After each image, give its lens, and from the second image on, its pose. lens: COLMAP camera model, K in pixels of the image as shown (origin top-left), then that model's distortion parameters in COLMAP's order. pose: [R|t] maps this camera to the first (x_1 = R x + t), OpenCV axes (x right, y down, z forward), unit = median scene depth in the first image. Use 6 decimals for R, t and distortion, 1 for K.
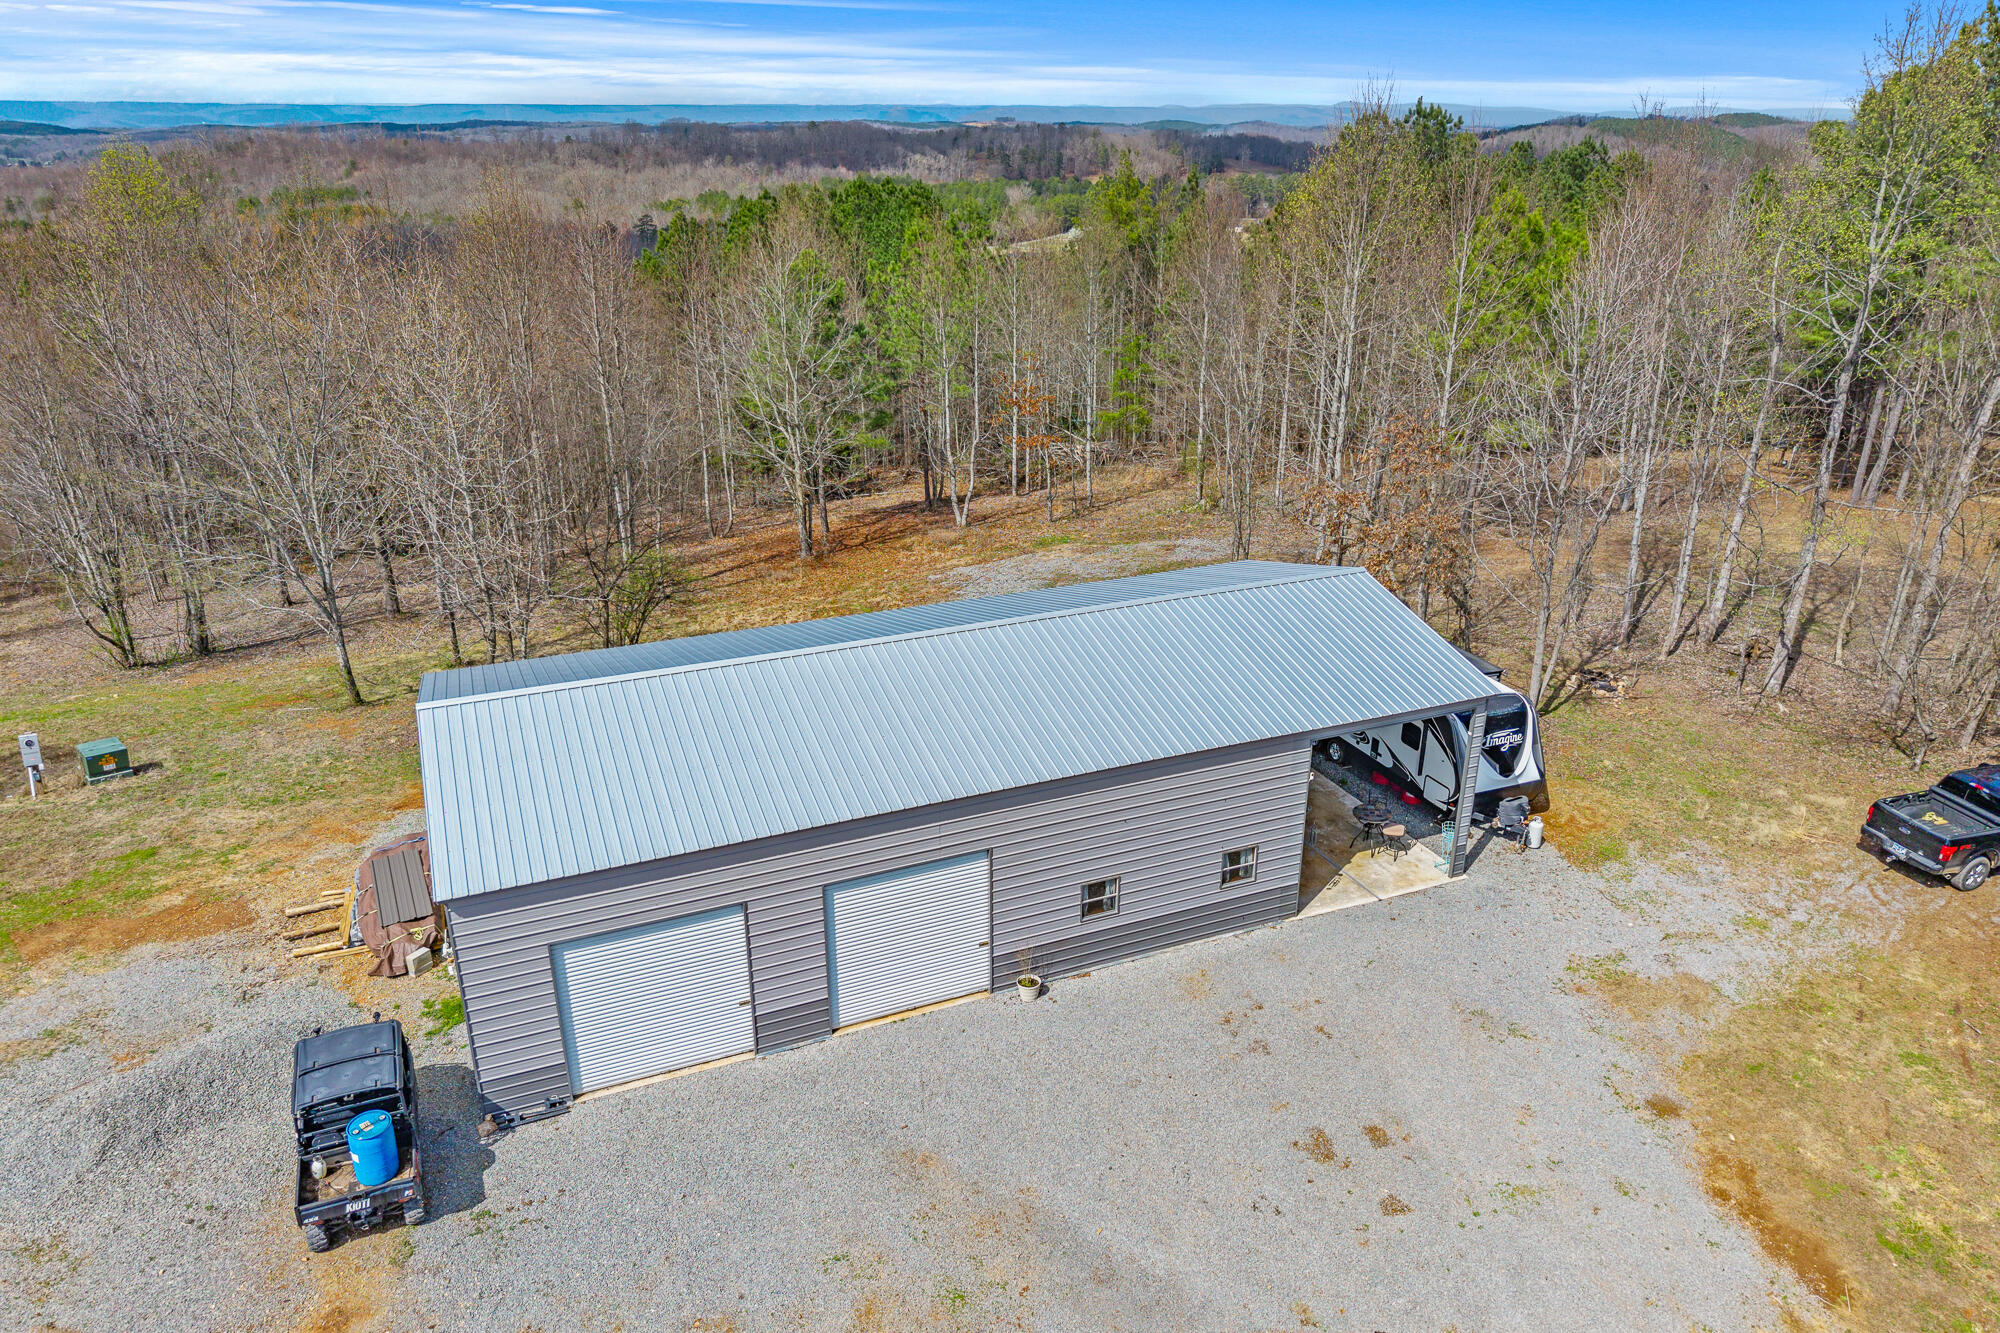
lens RADIAL K [[1335.8, 0, 1000.0], [0, 1335.8, 666.5], [0, 0, 1]] dist [0.006590, -0.000531]
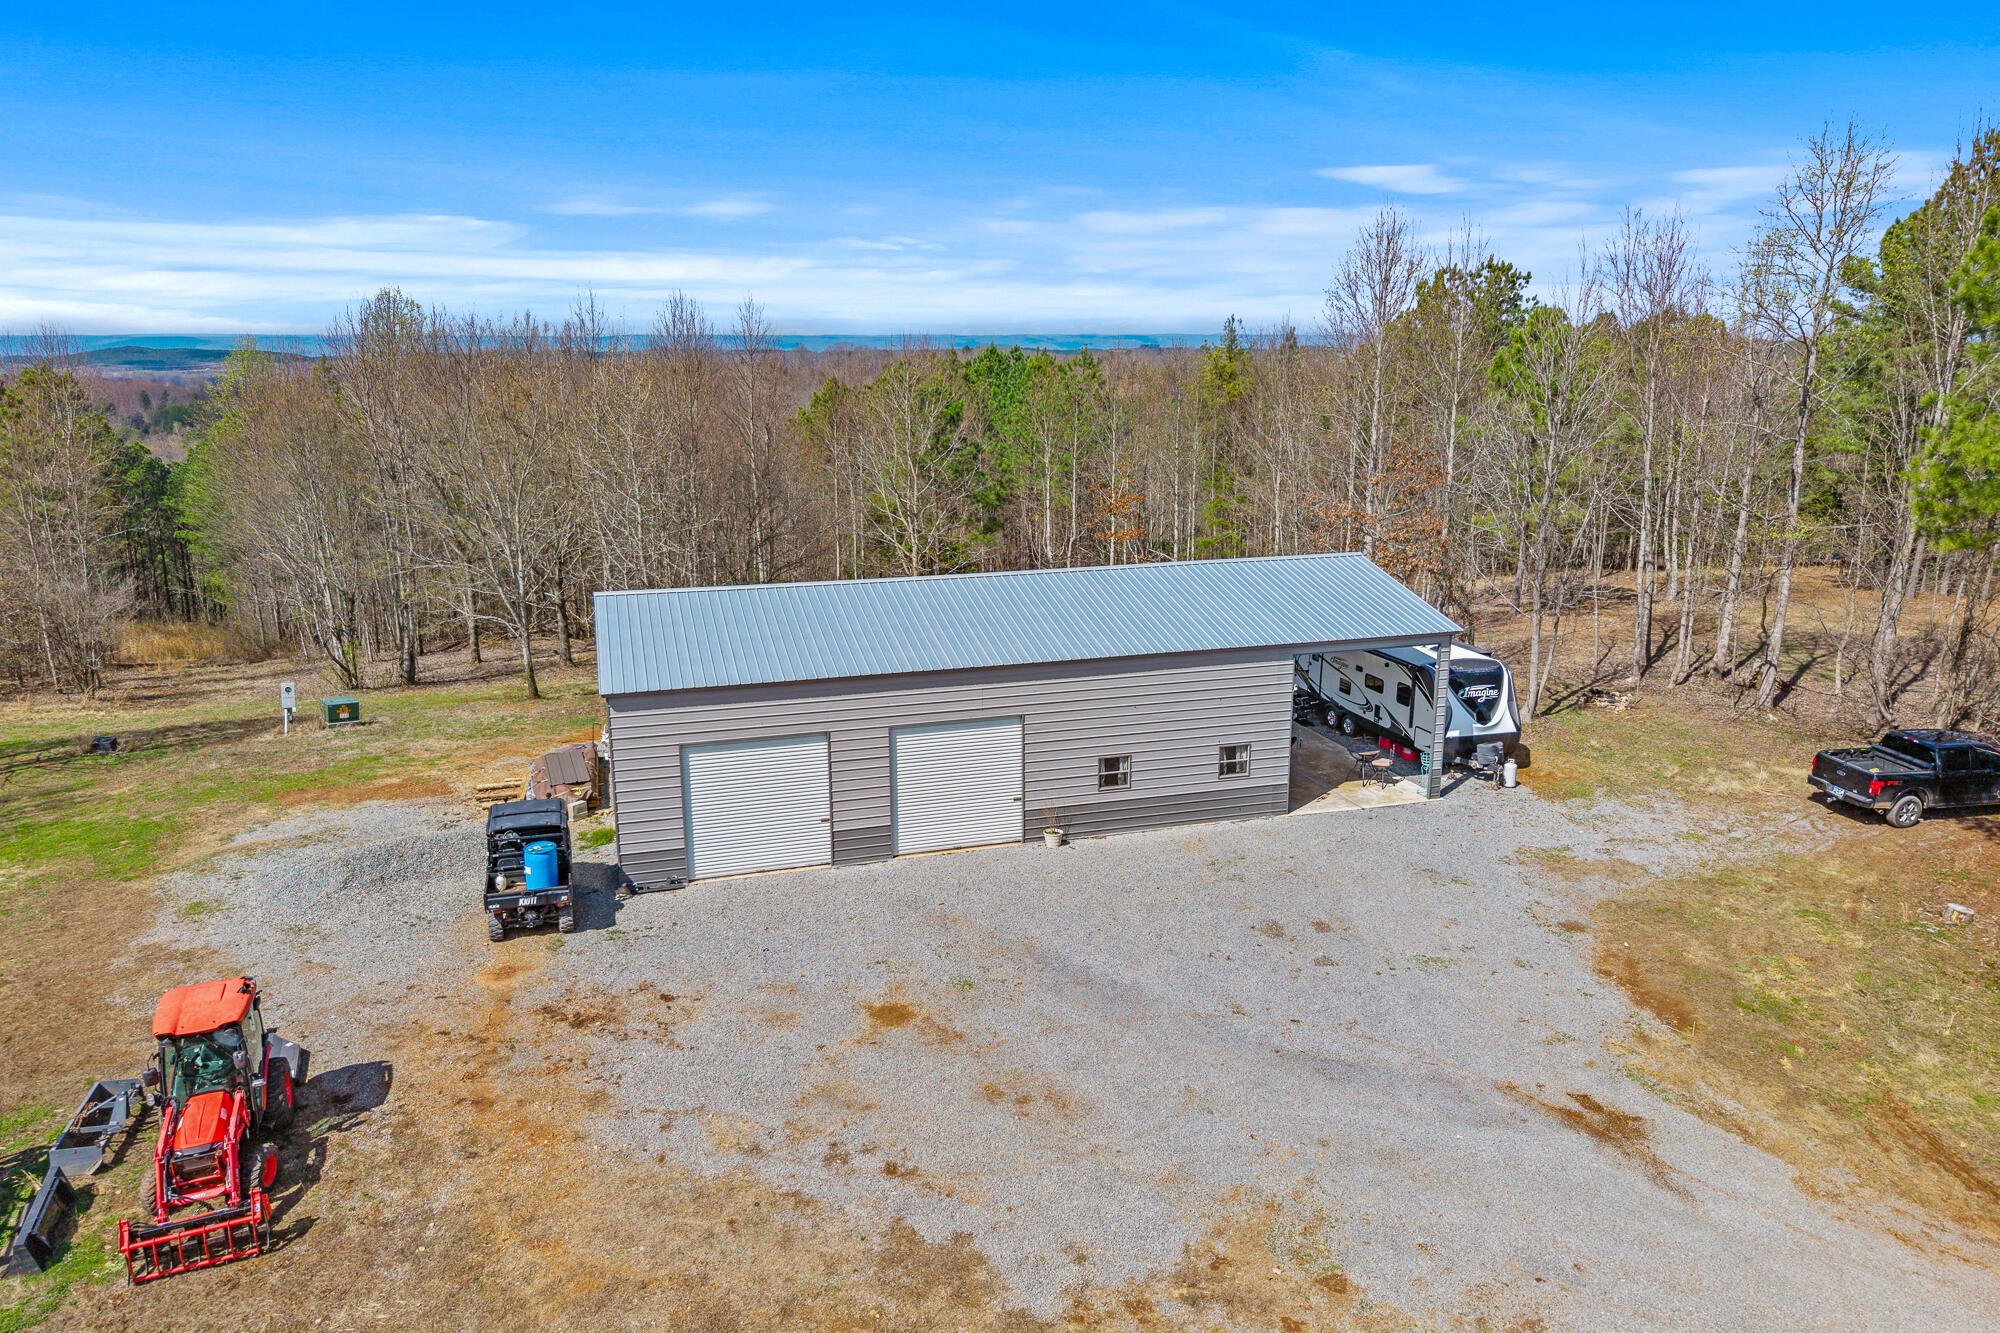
lens RADIAL K [[1336.6, 0, 1000.0], [0, 1336.6, 666.5], [0, 0, 1]] dist [0.014218, -0.010849]
pose [[0.994474, 0.020632, -0.102932, 0.090680], [-0.036123, 0.987875, -0.150990, 0.256798], [0.098568, 0.153874, 0.983162, -0.225257]]
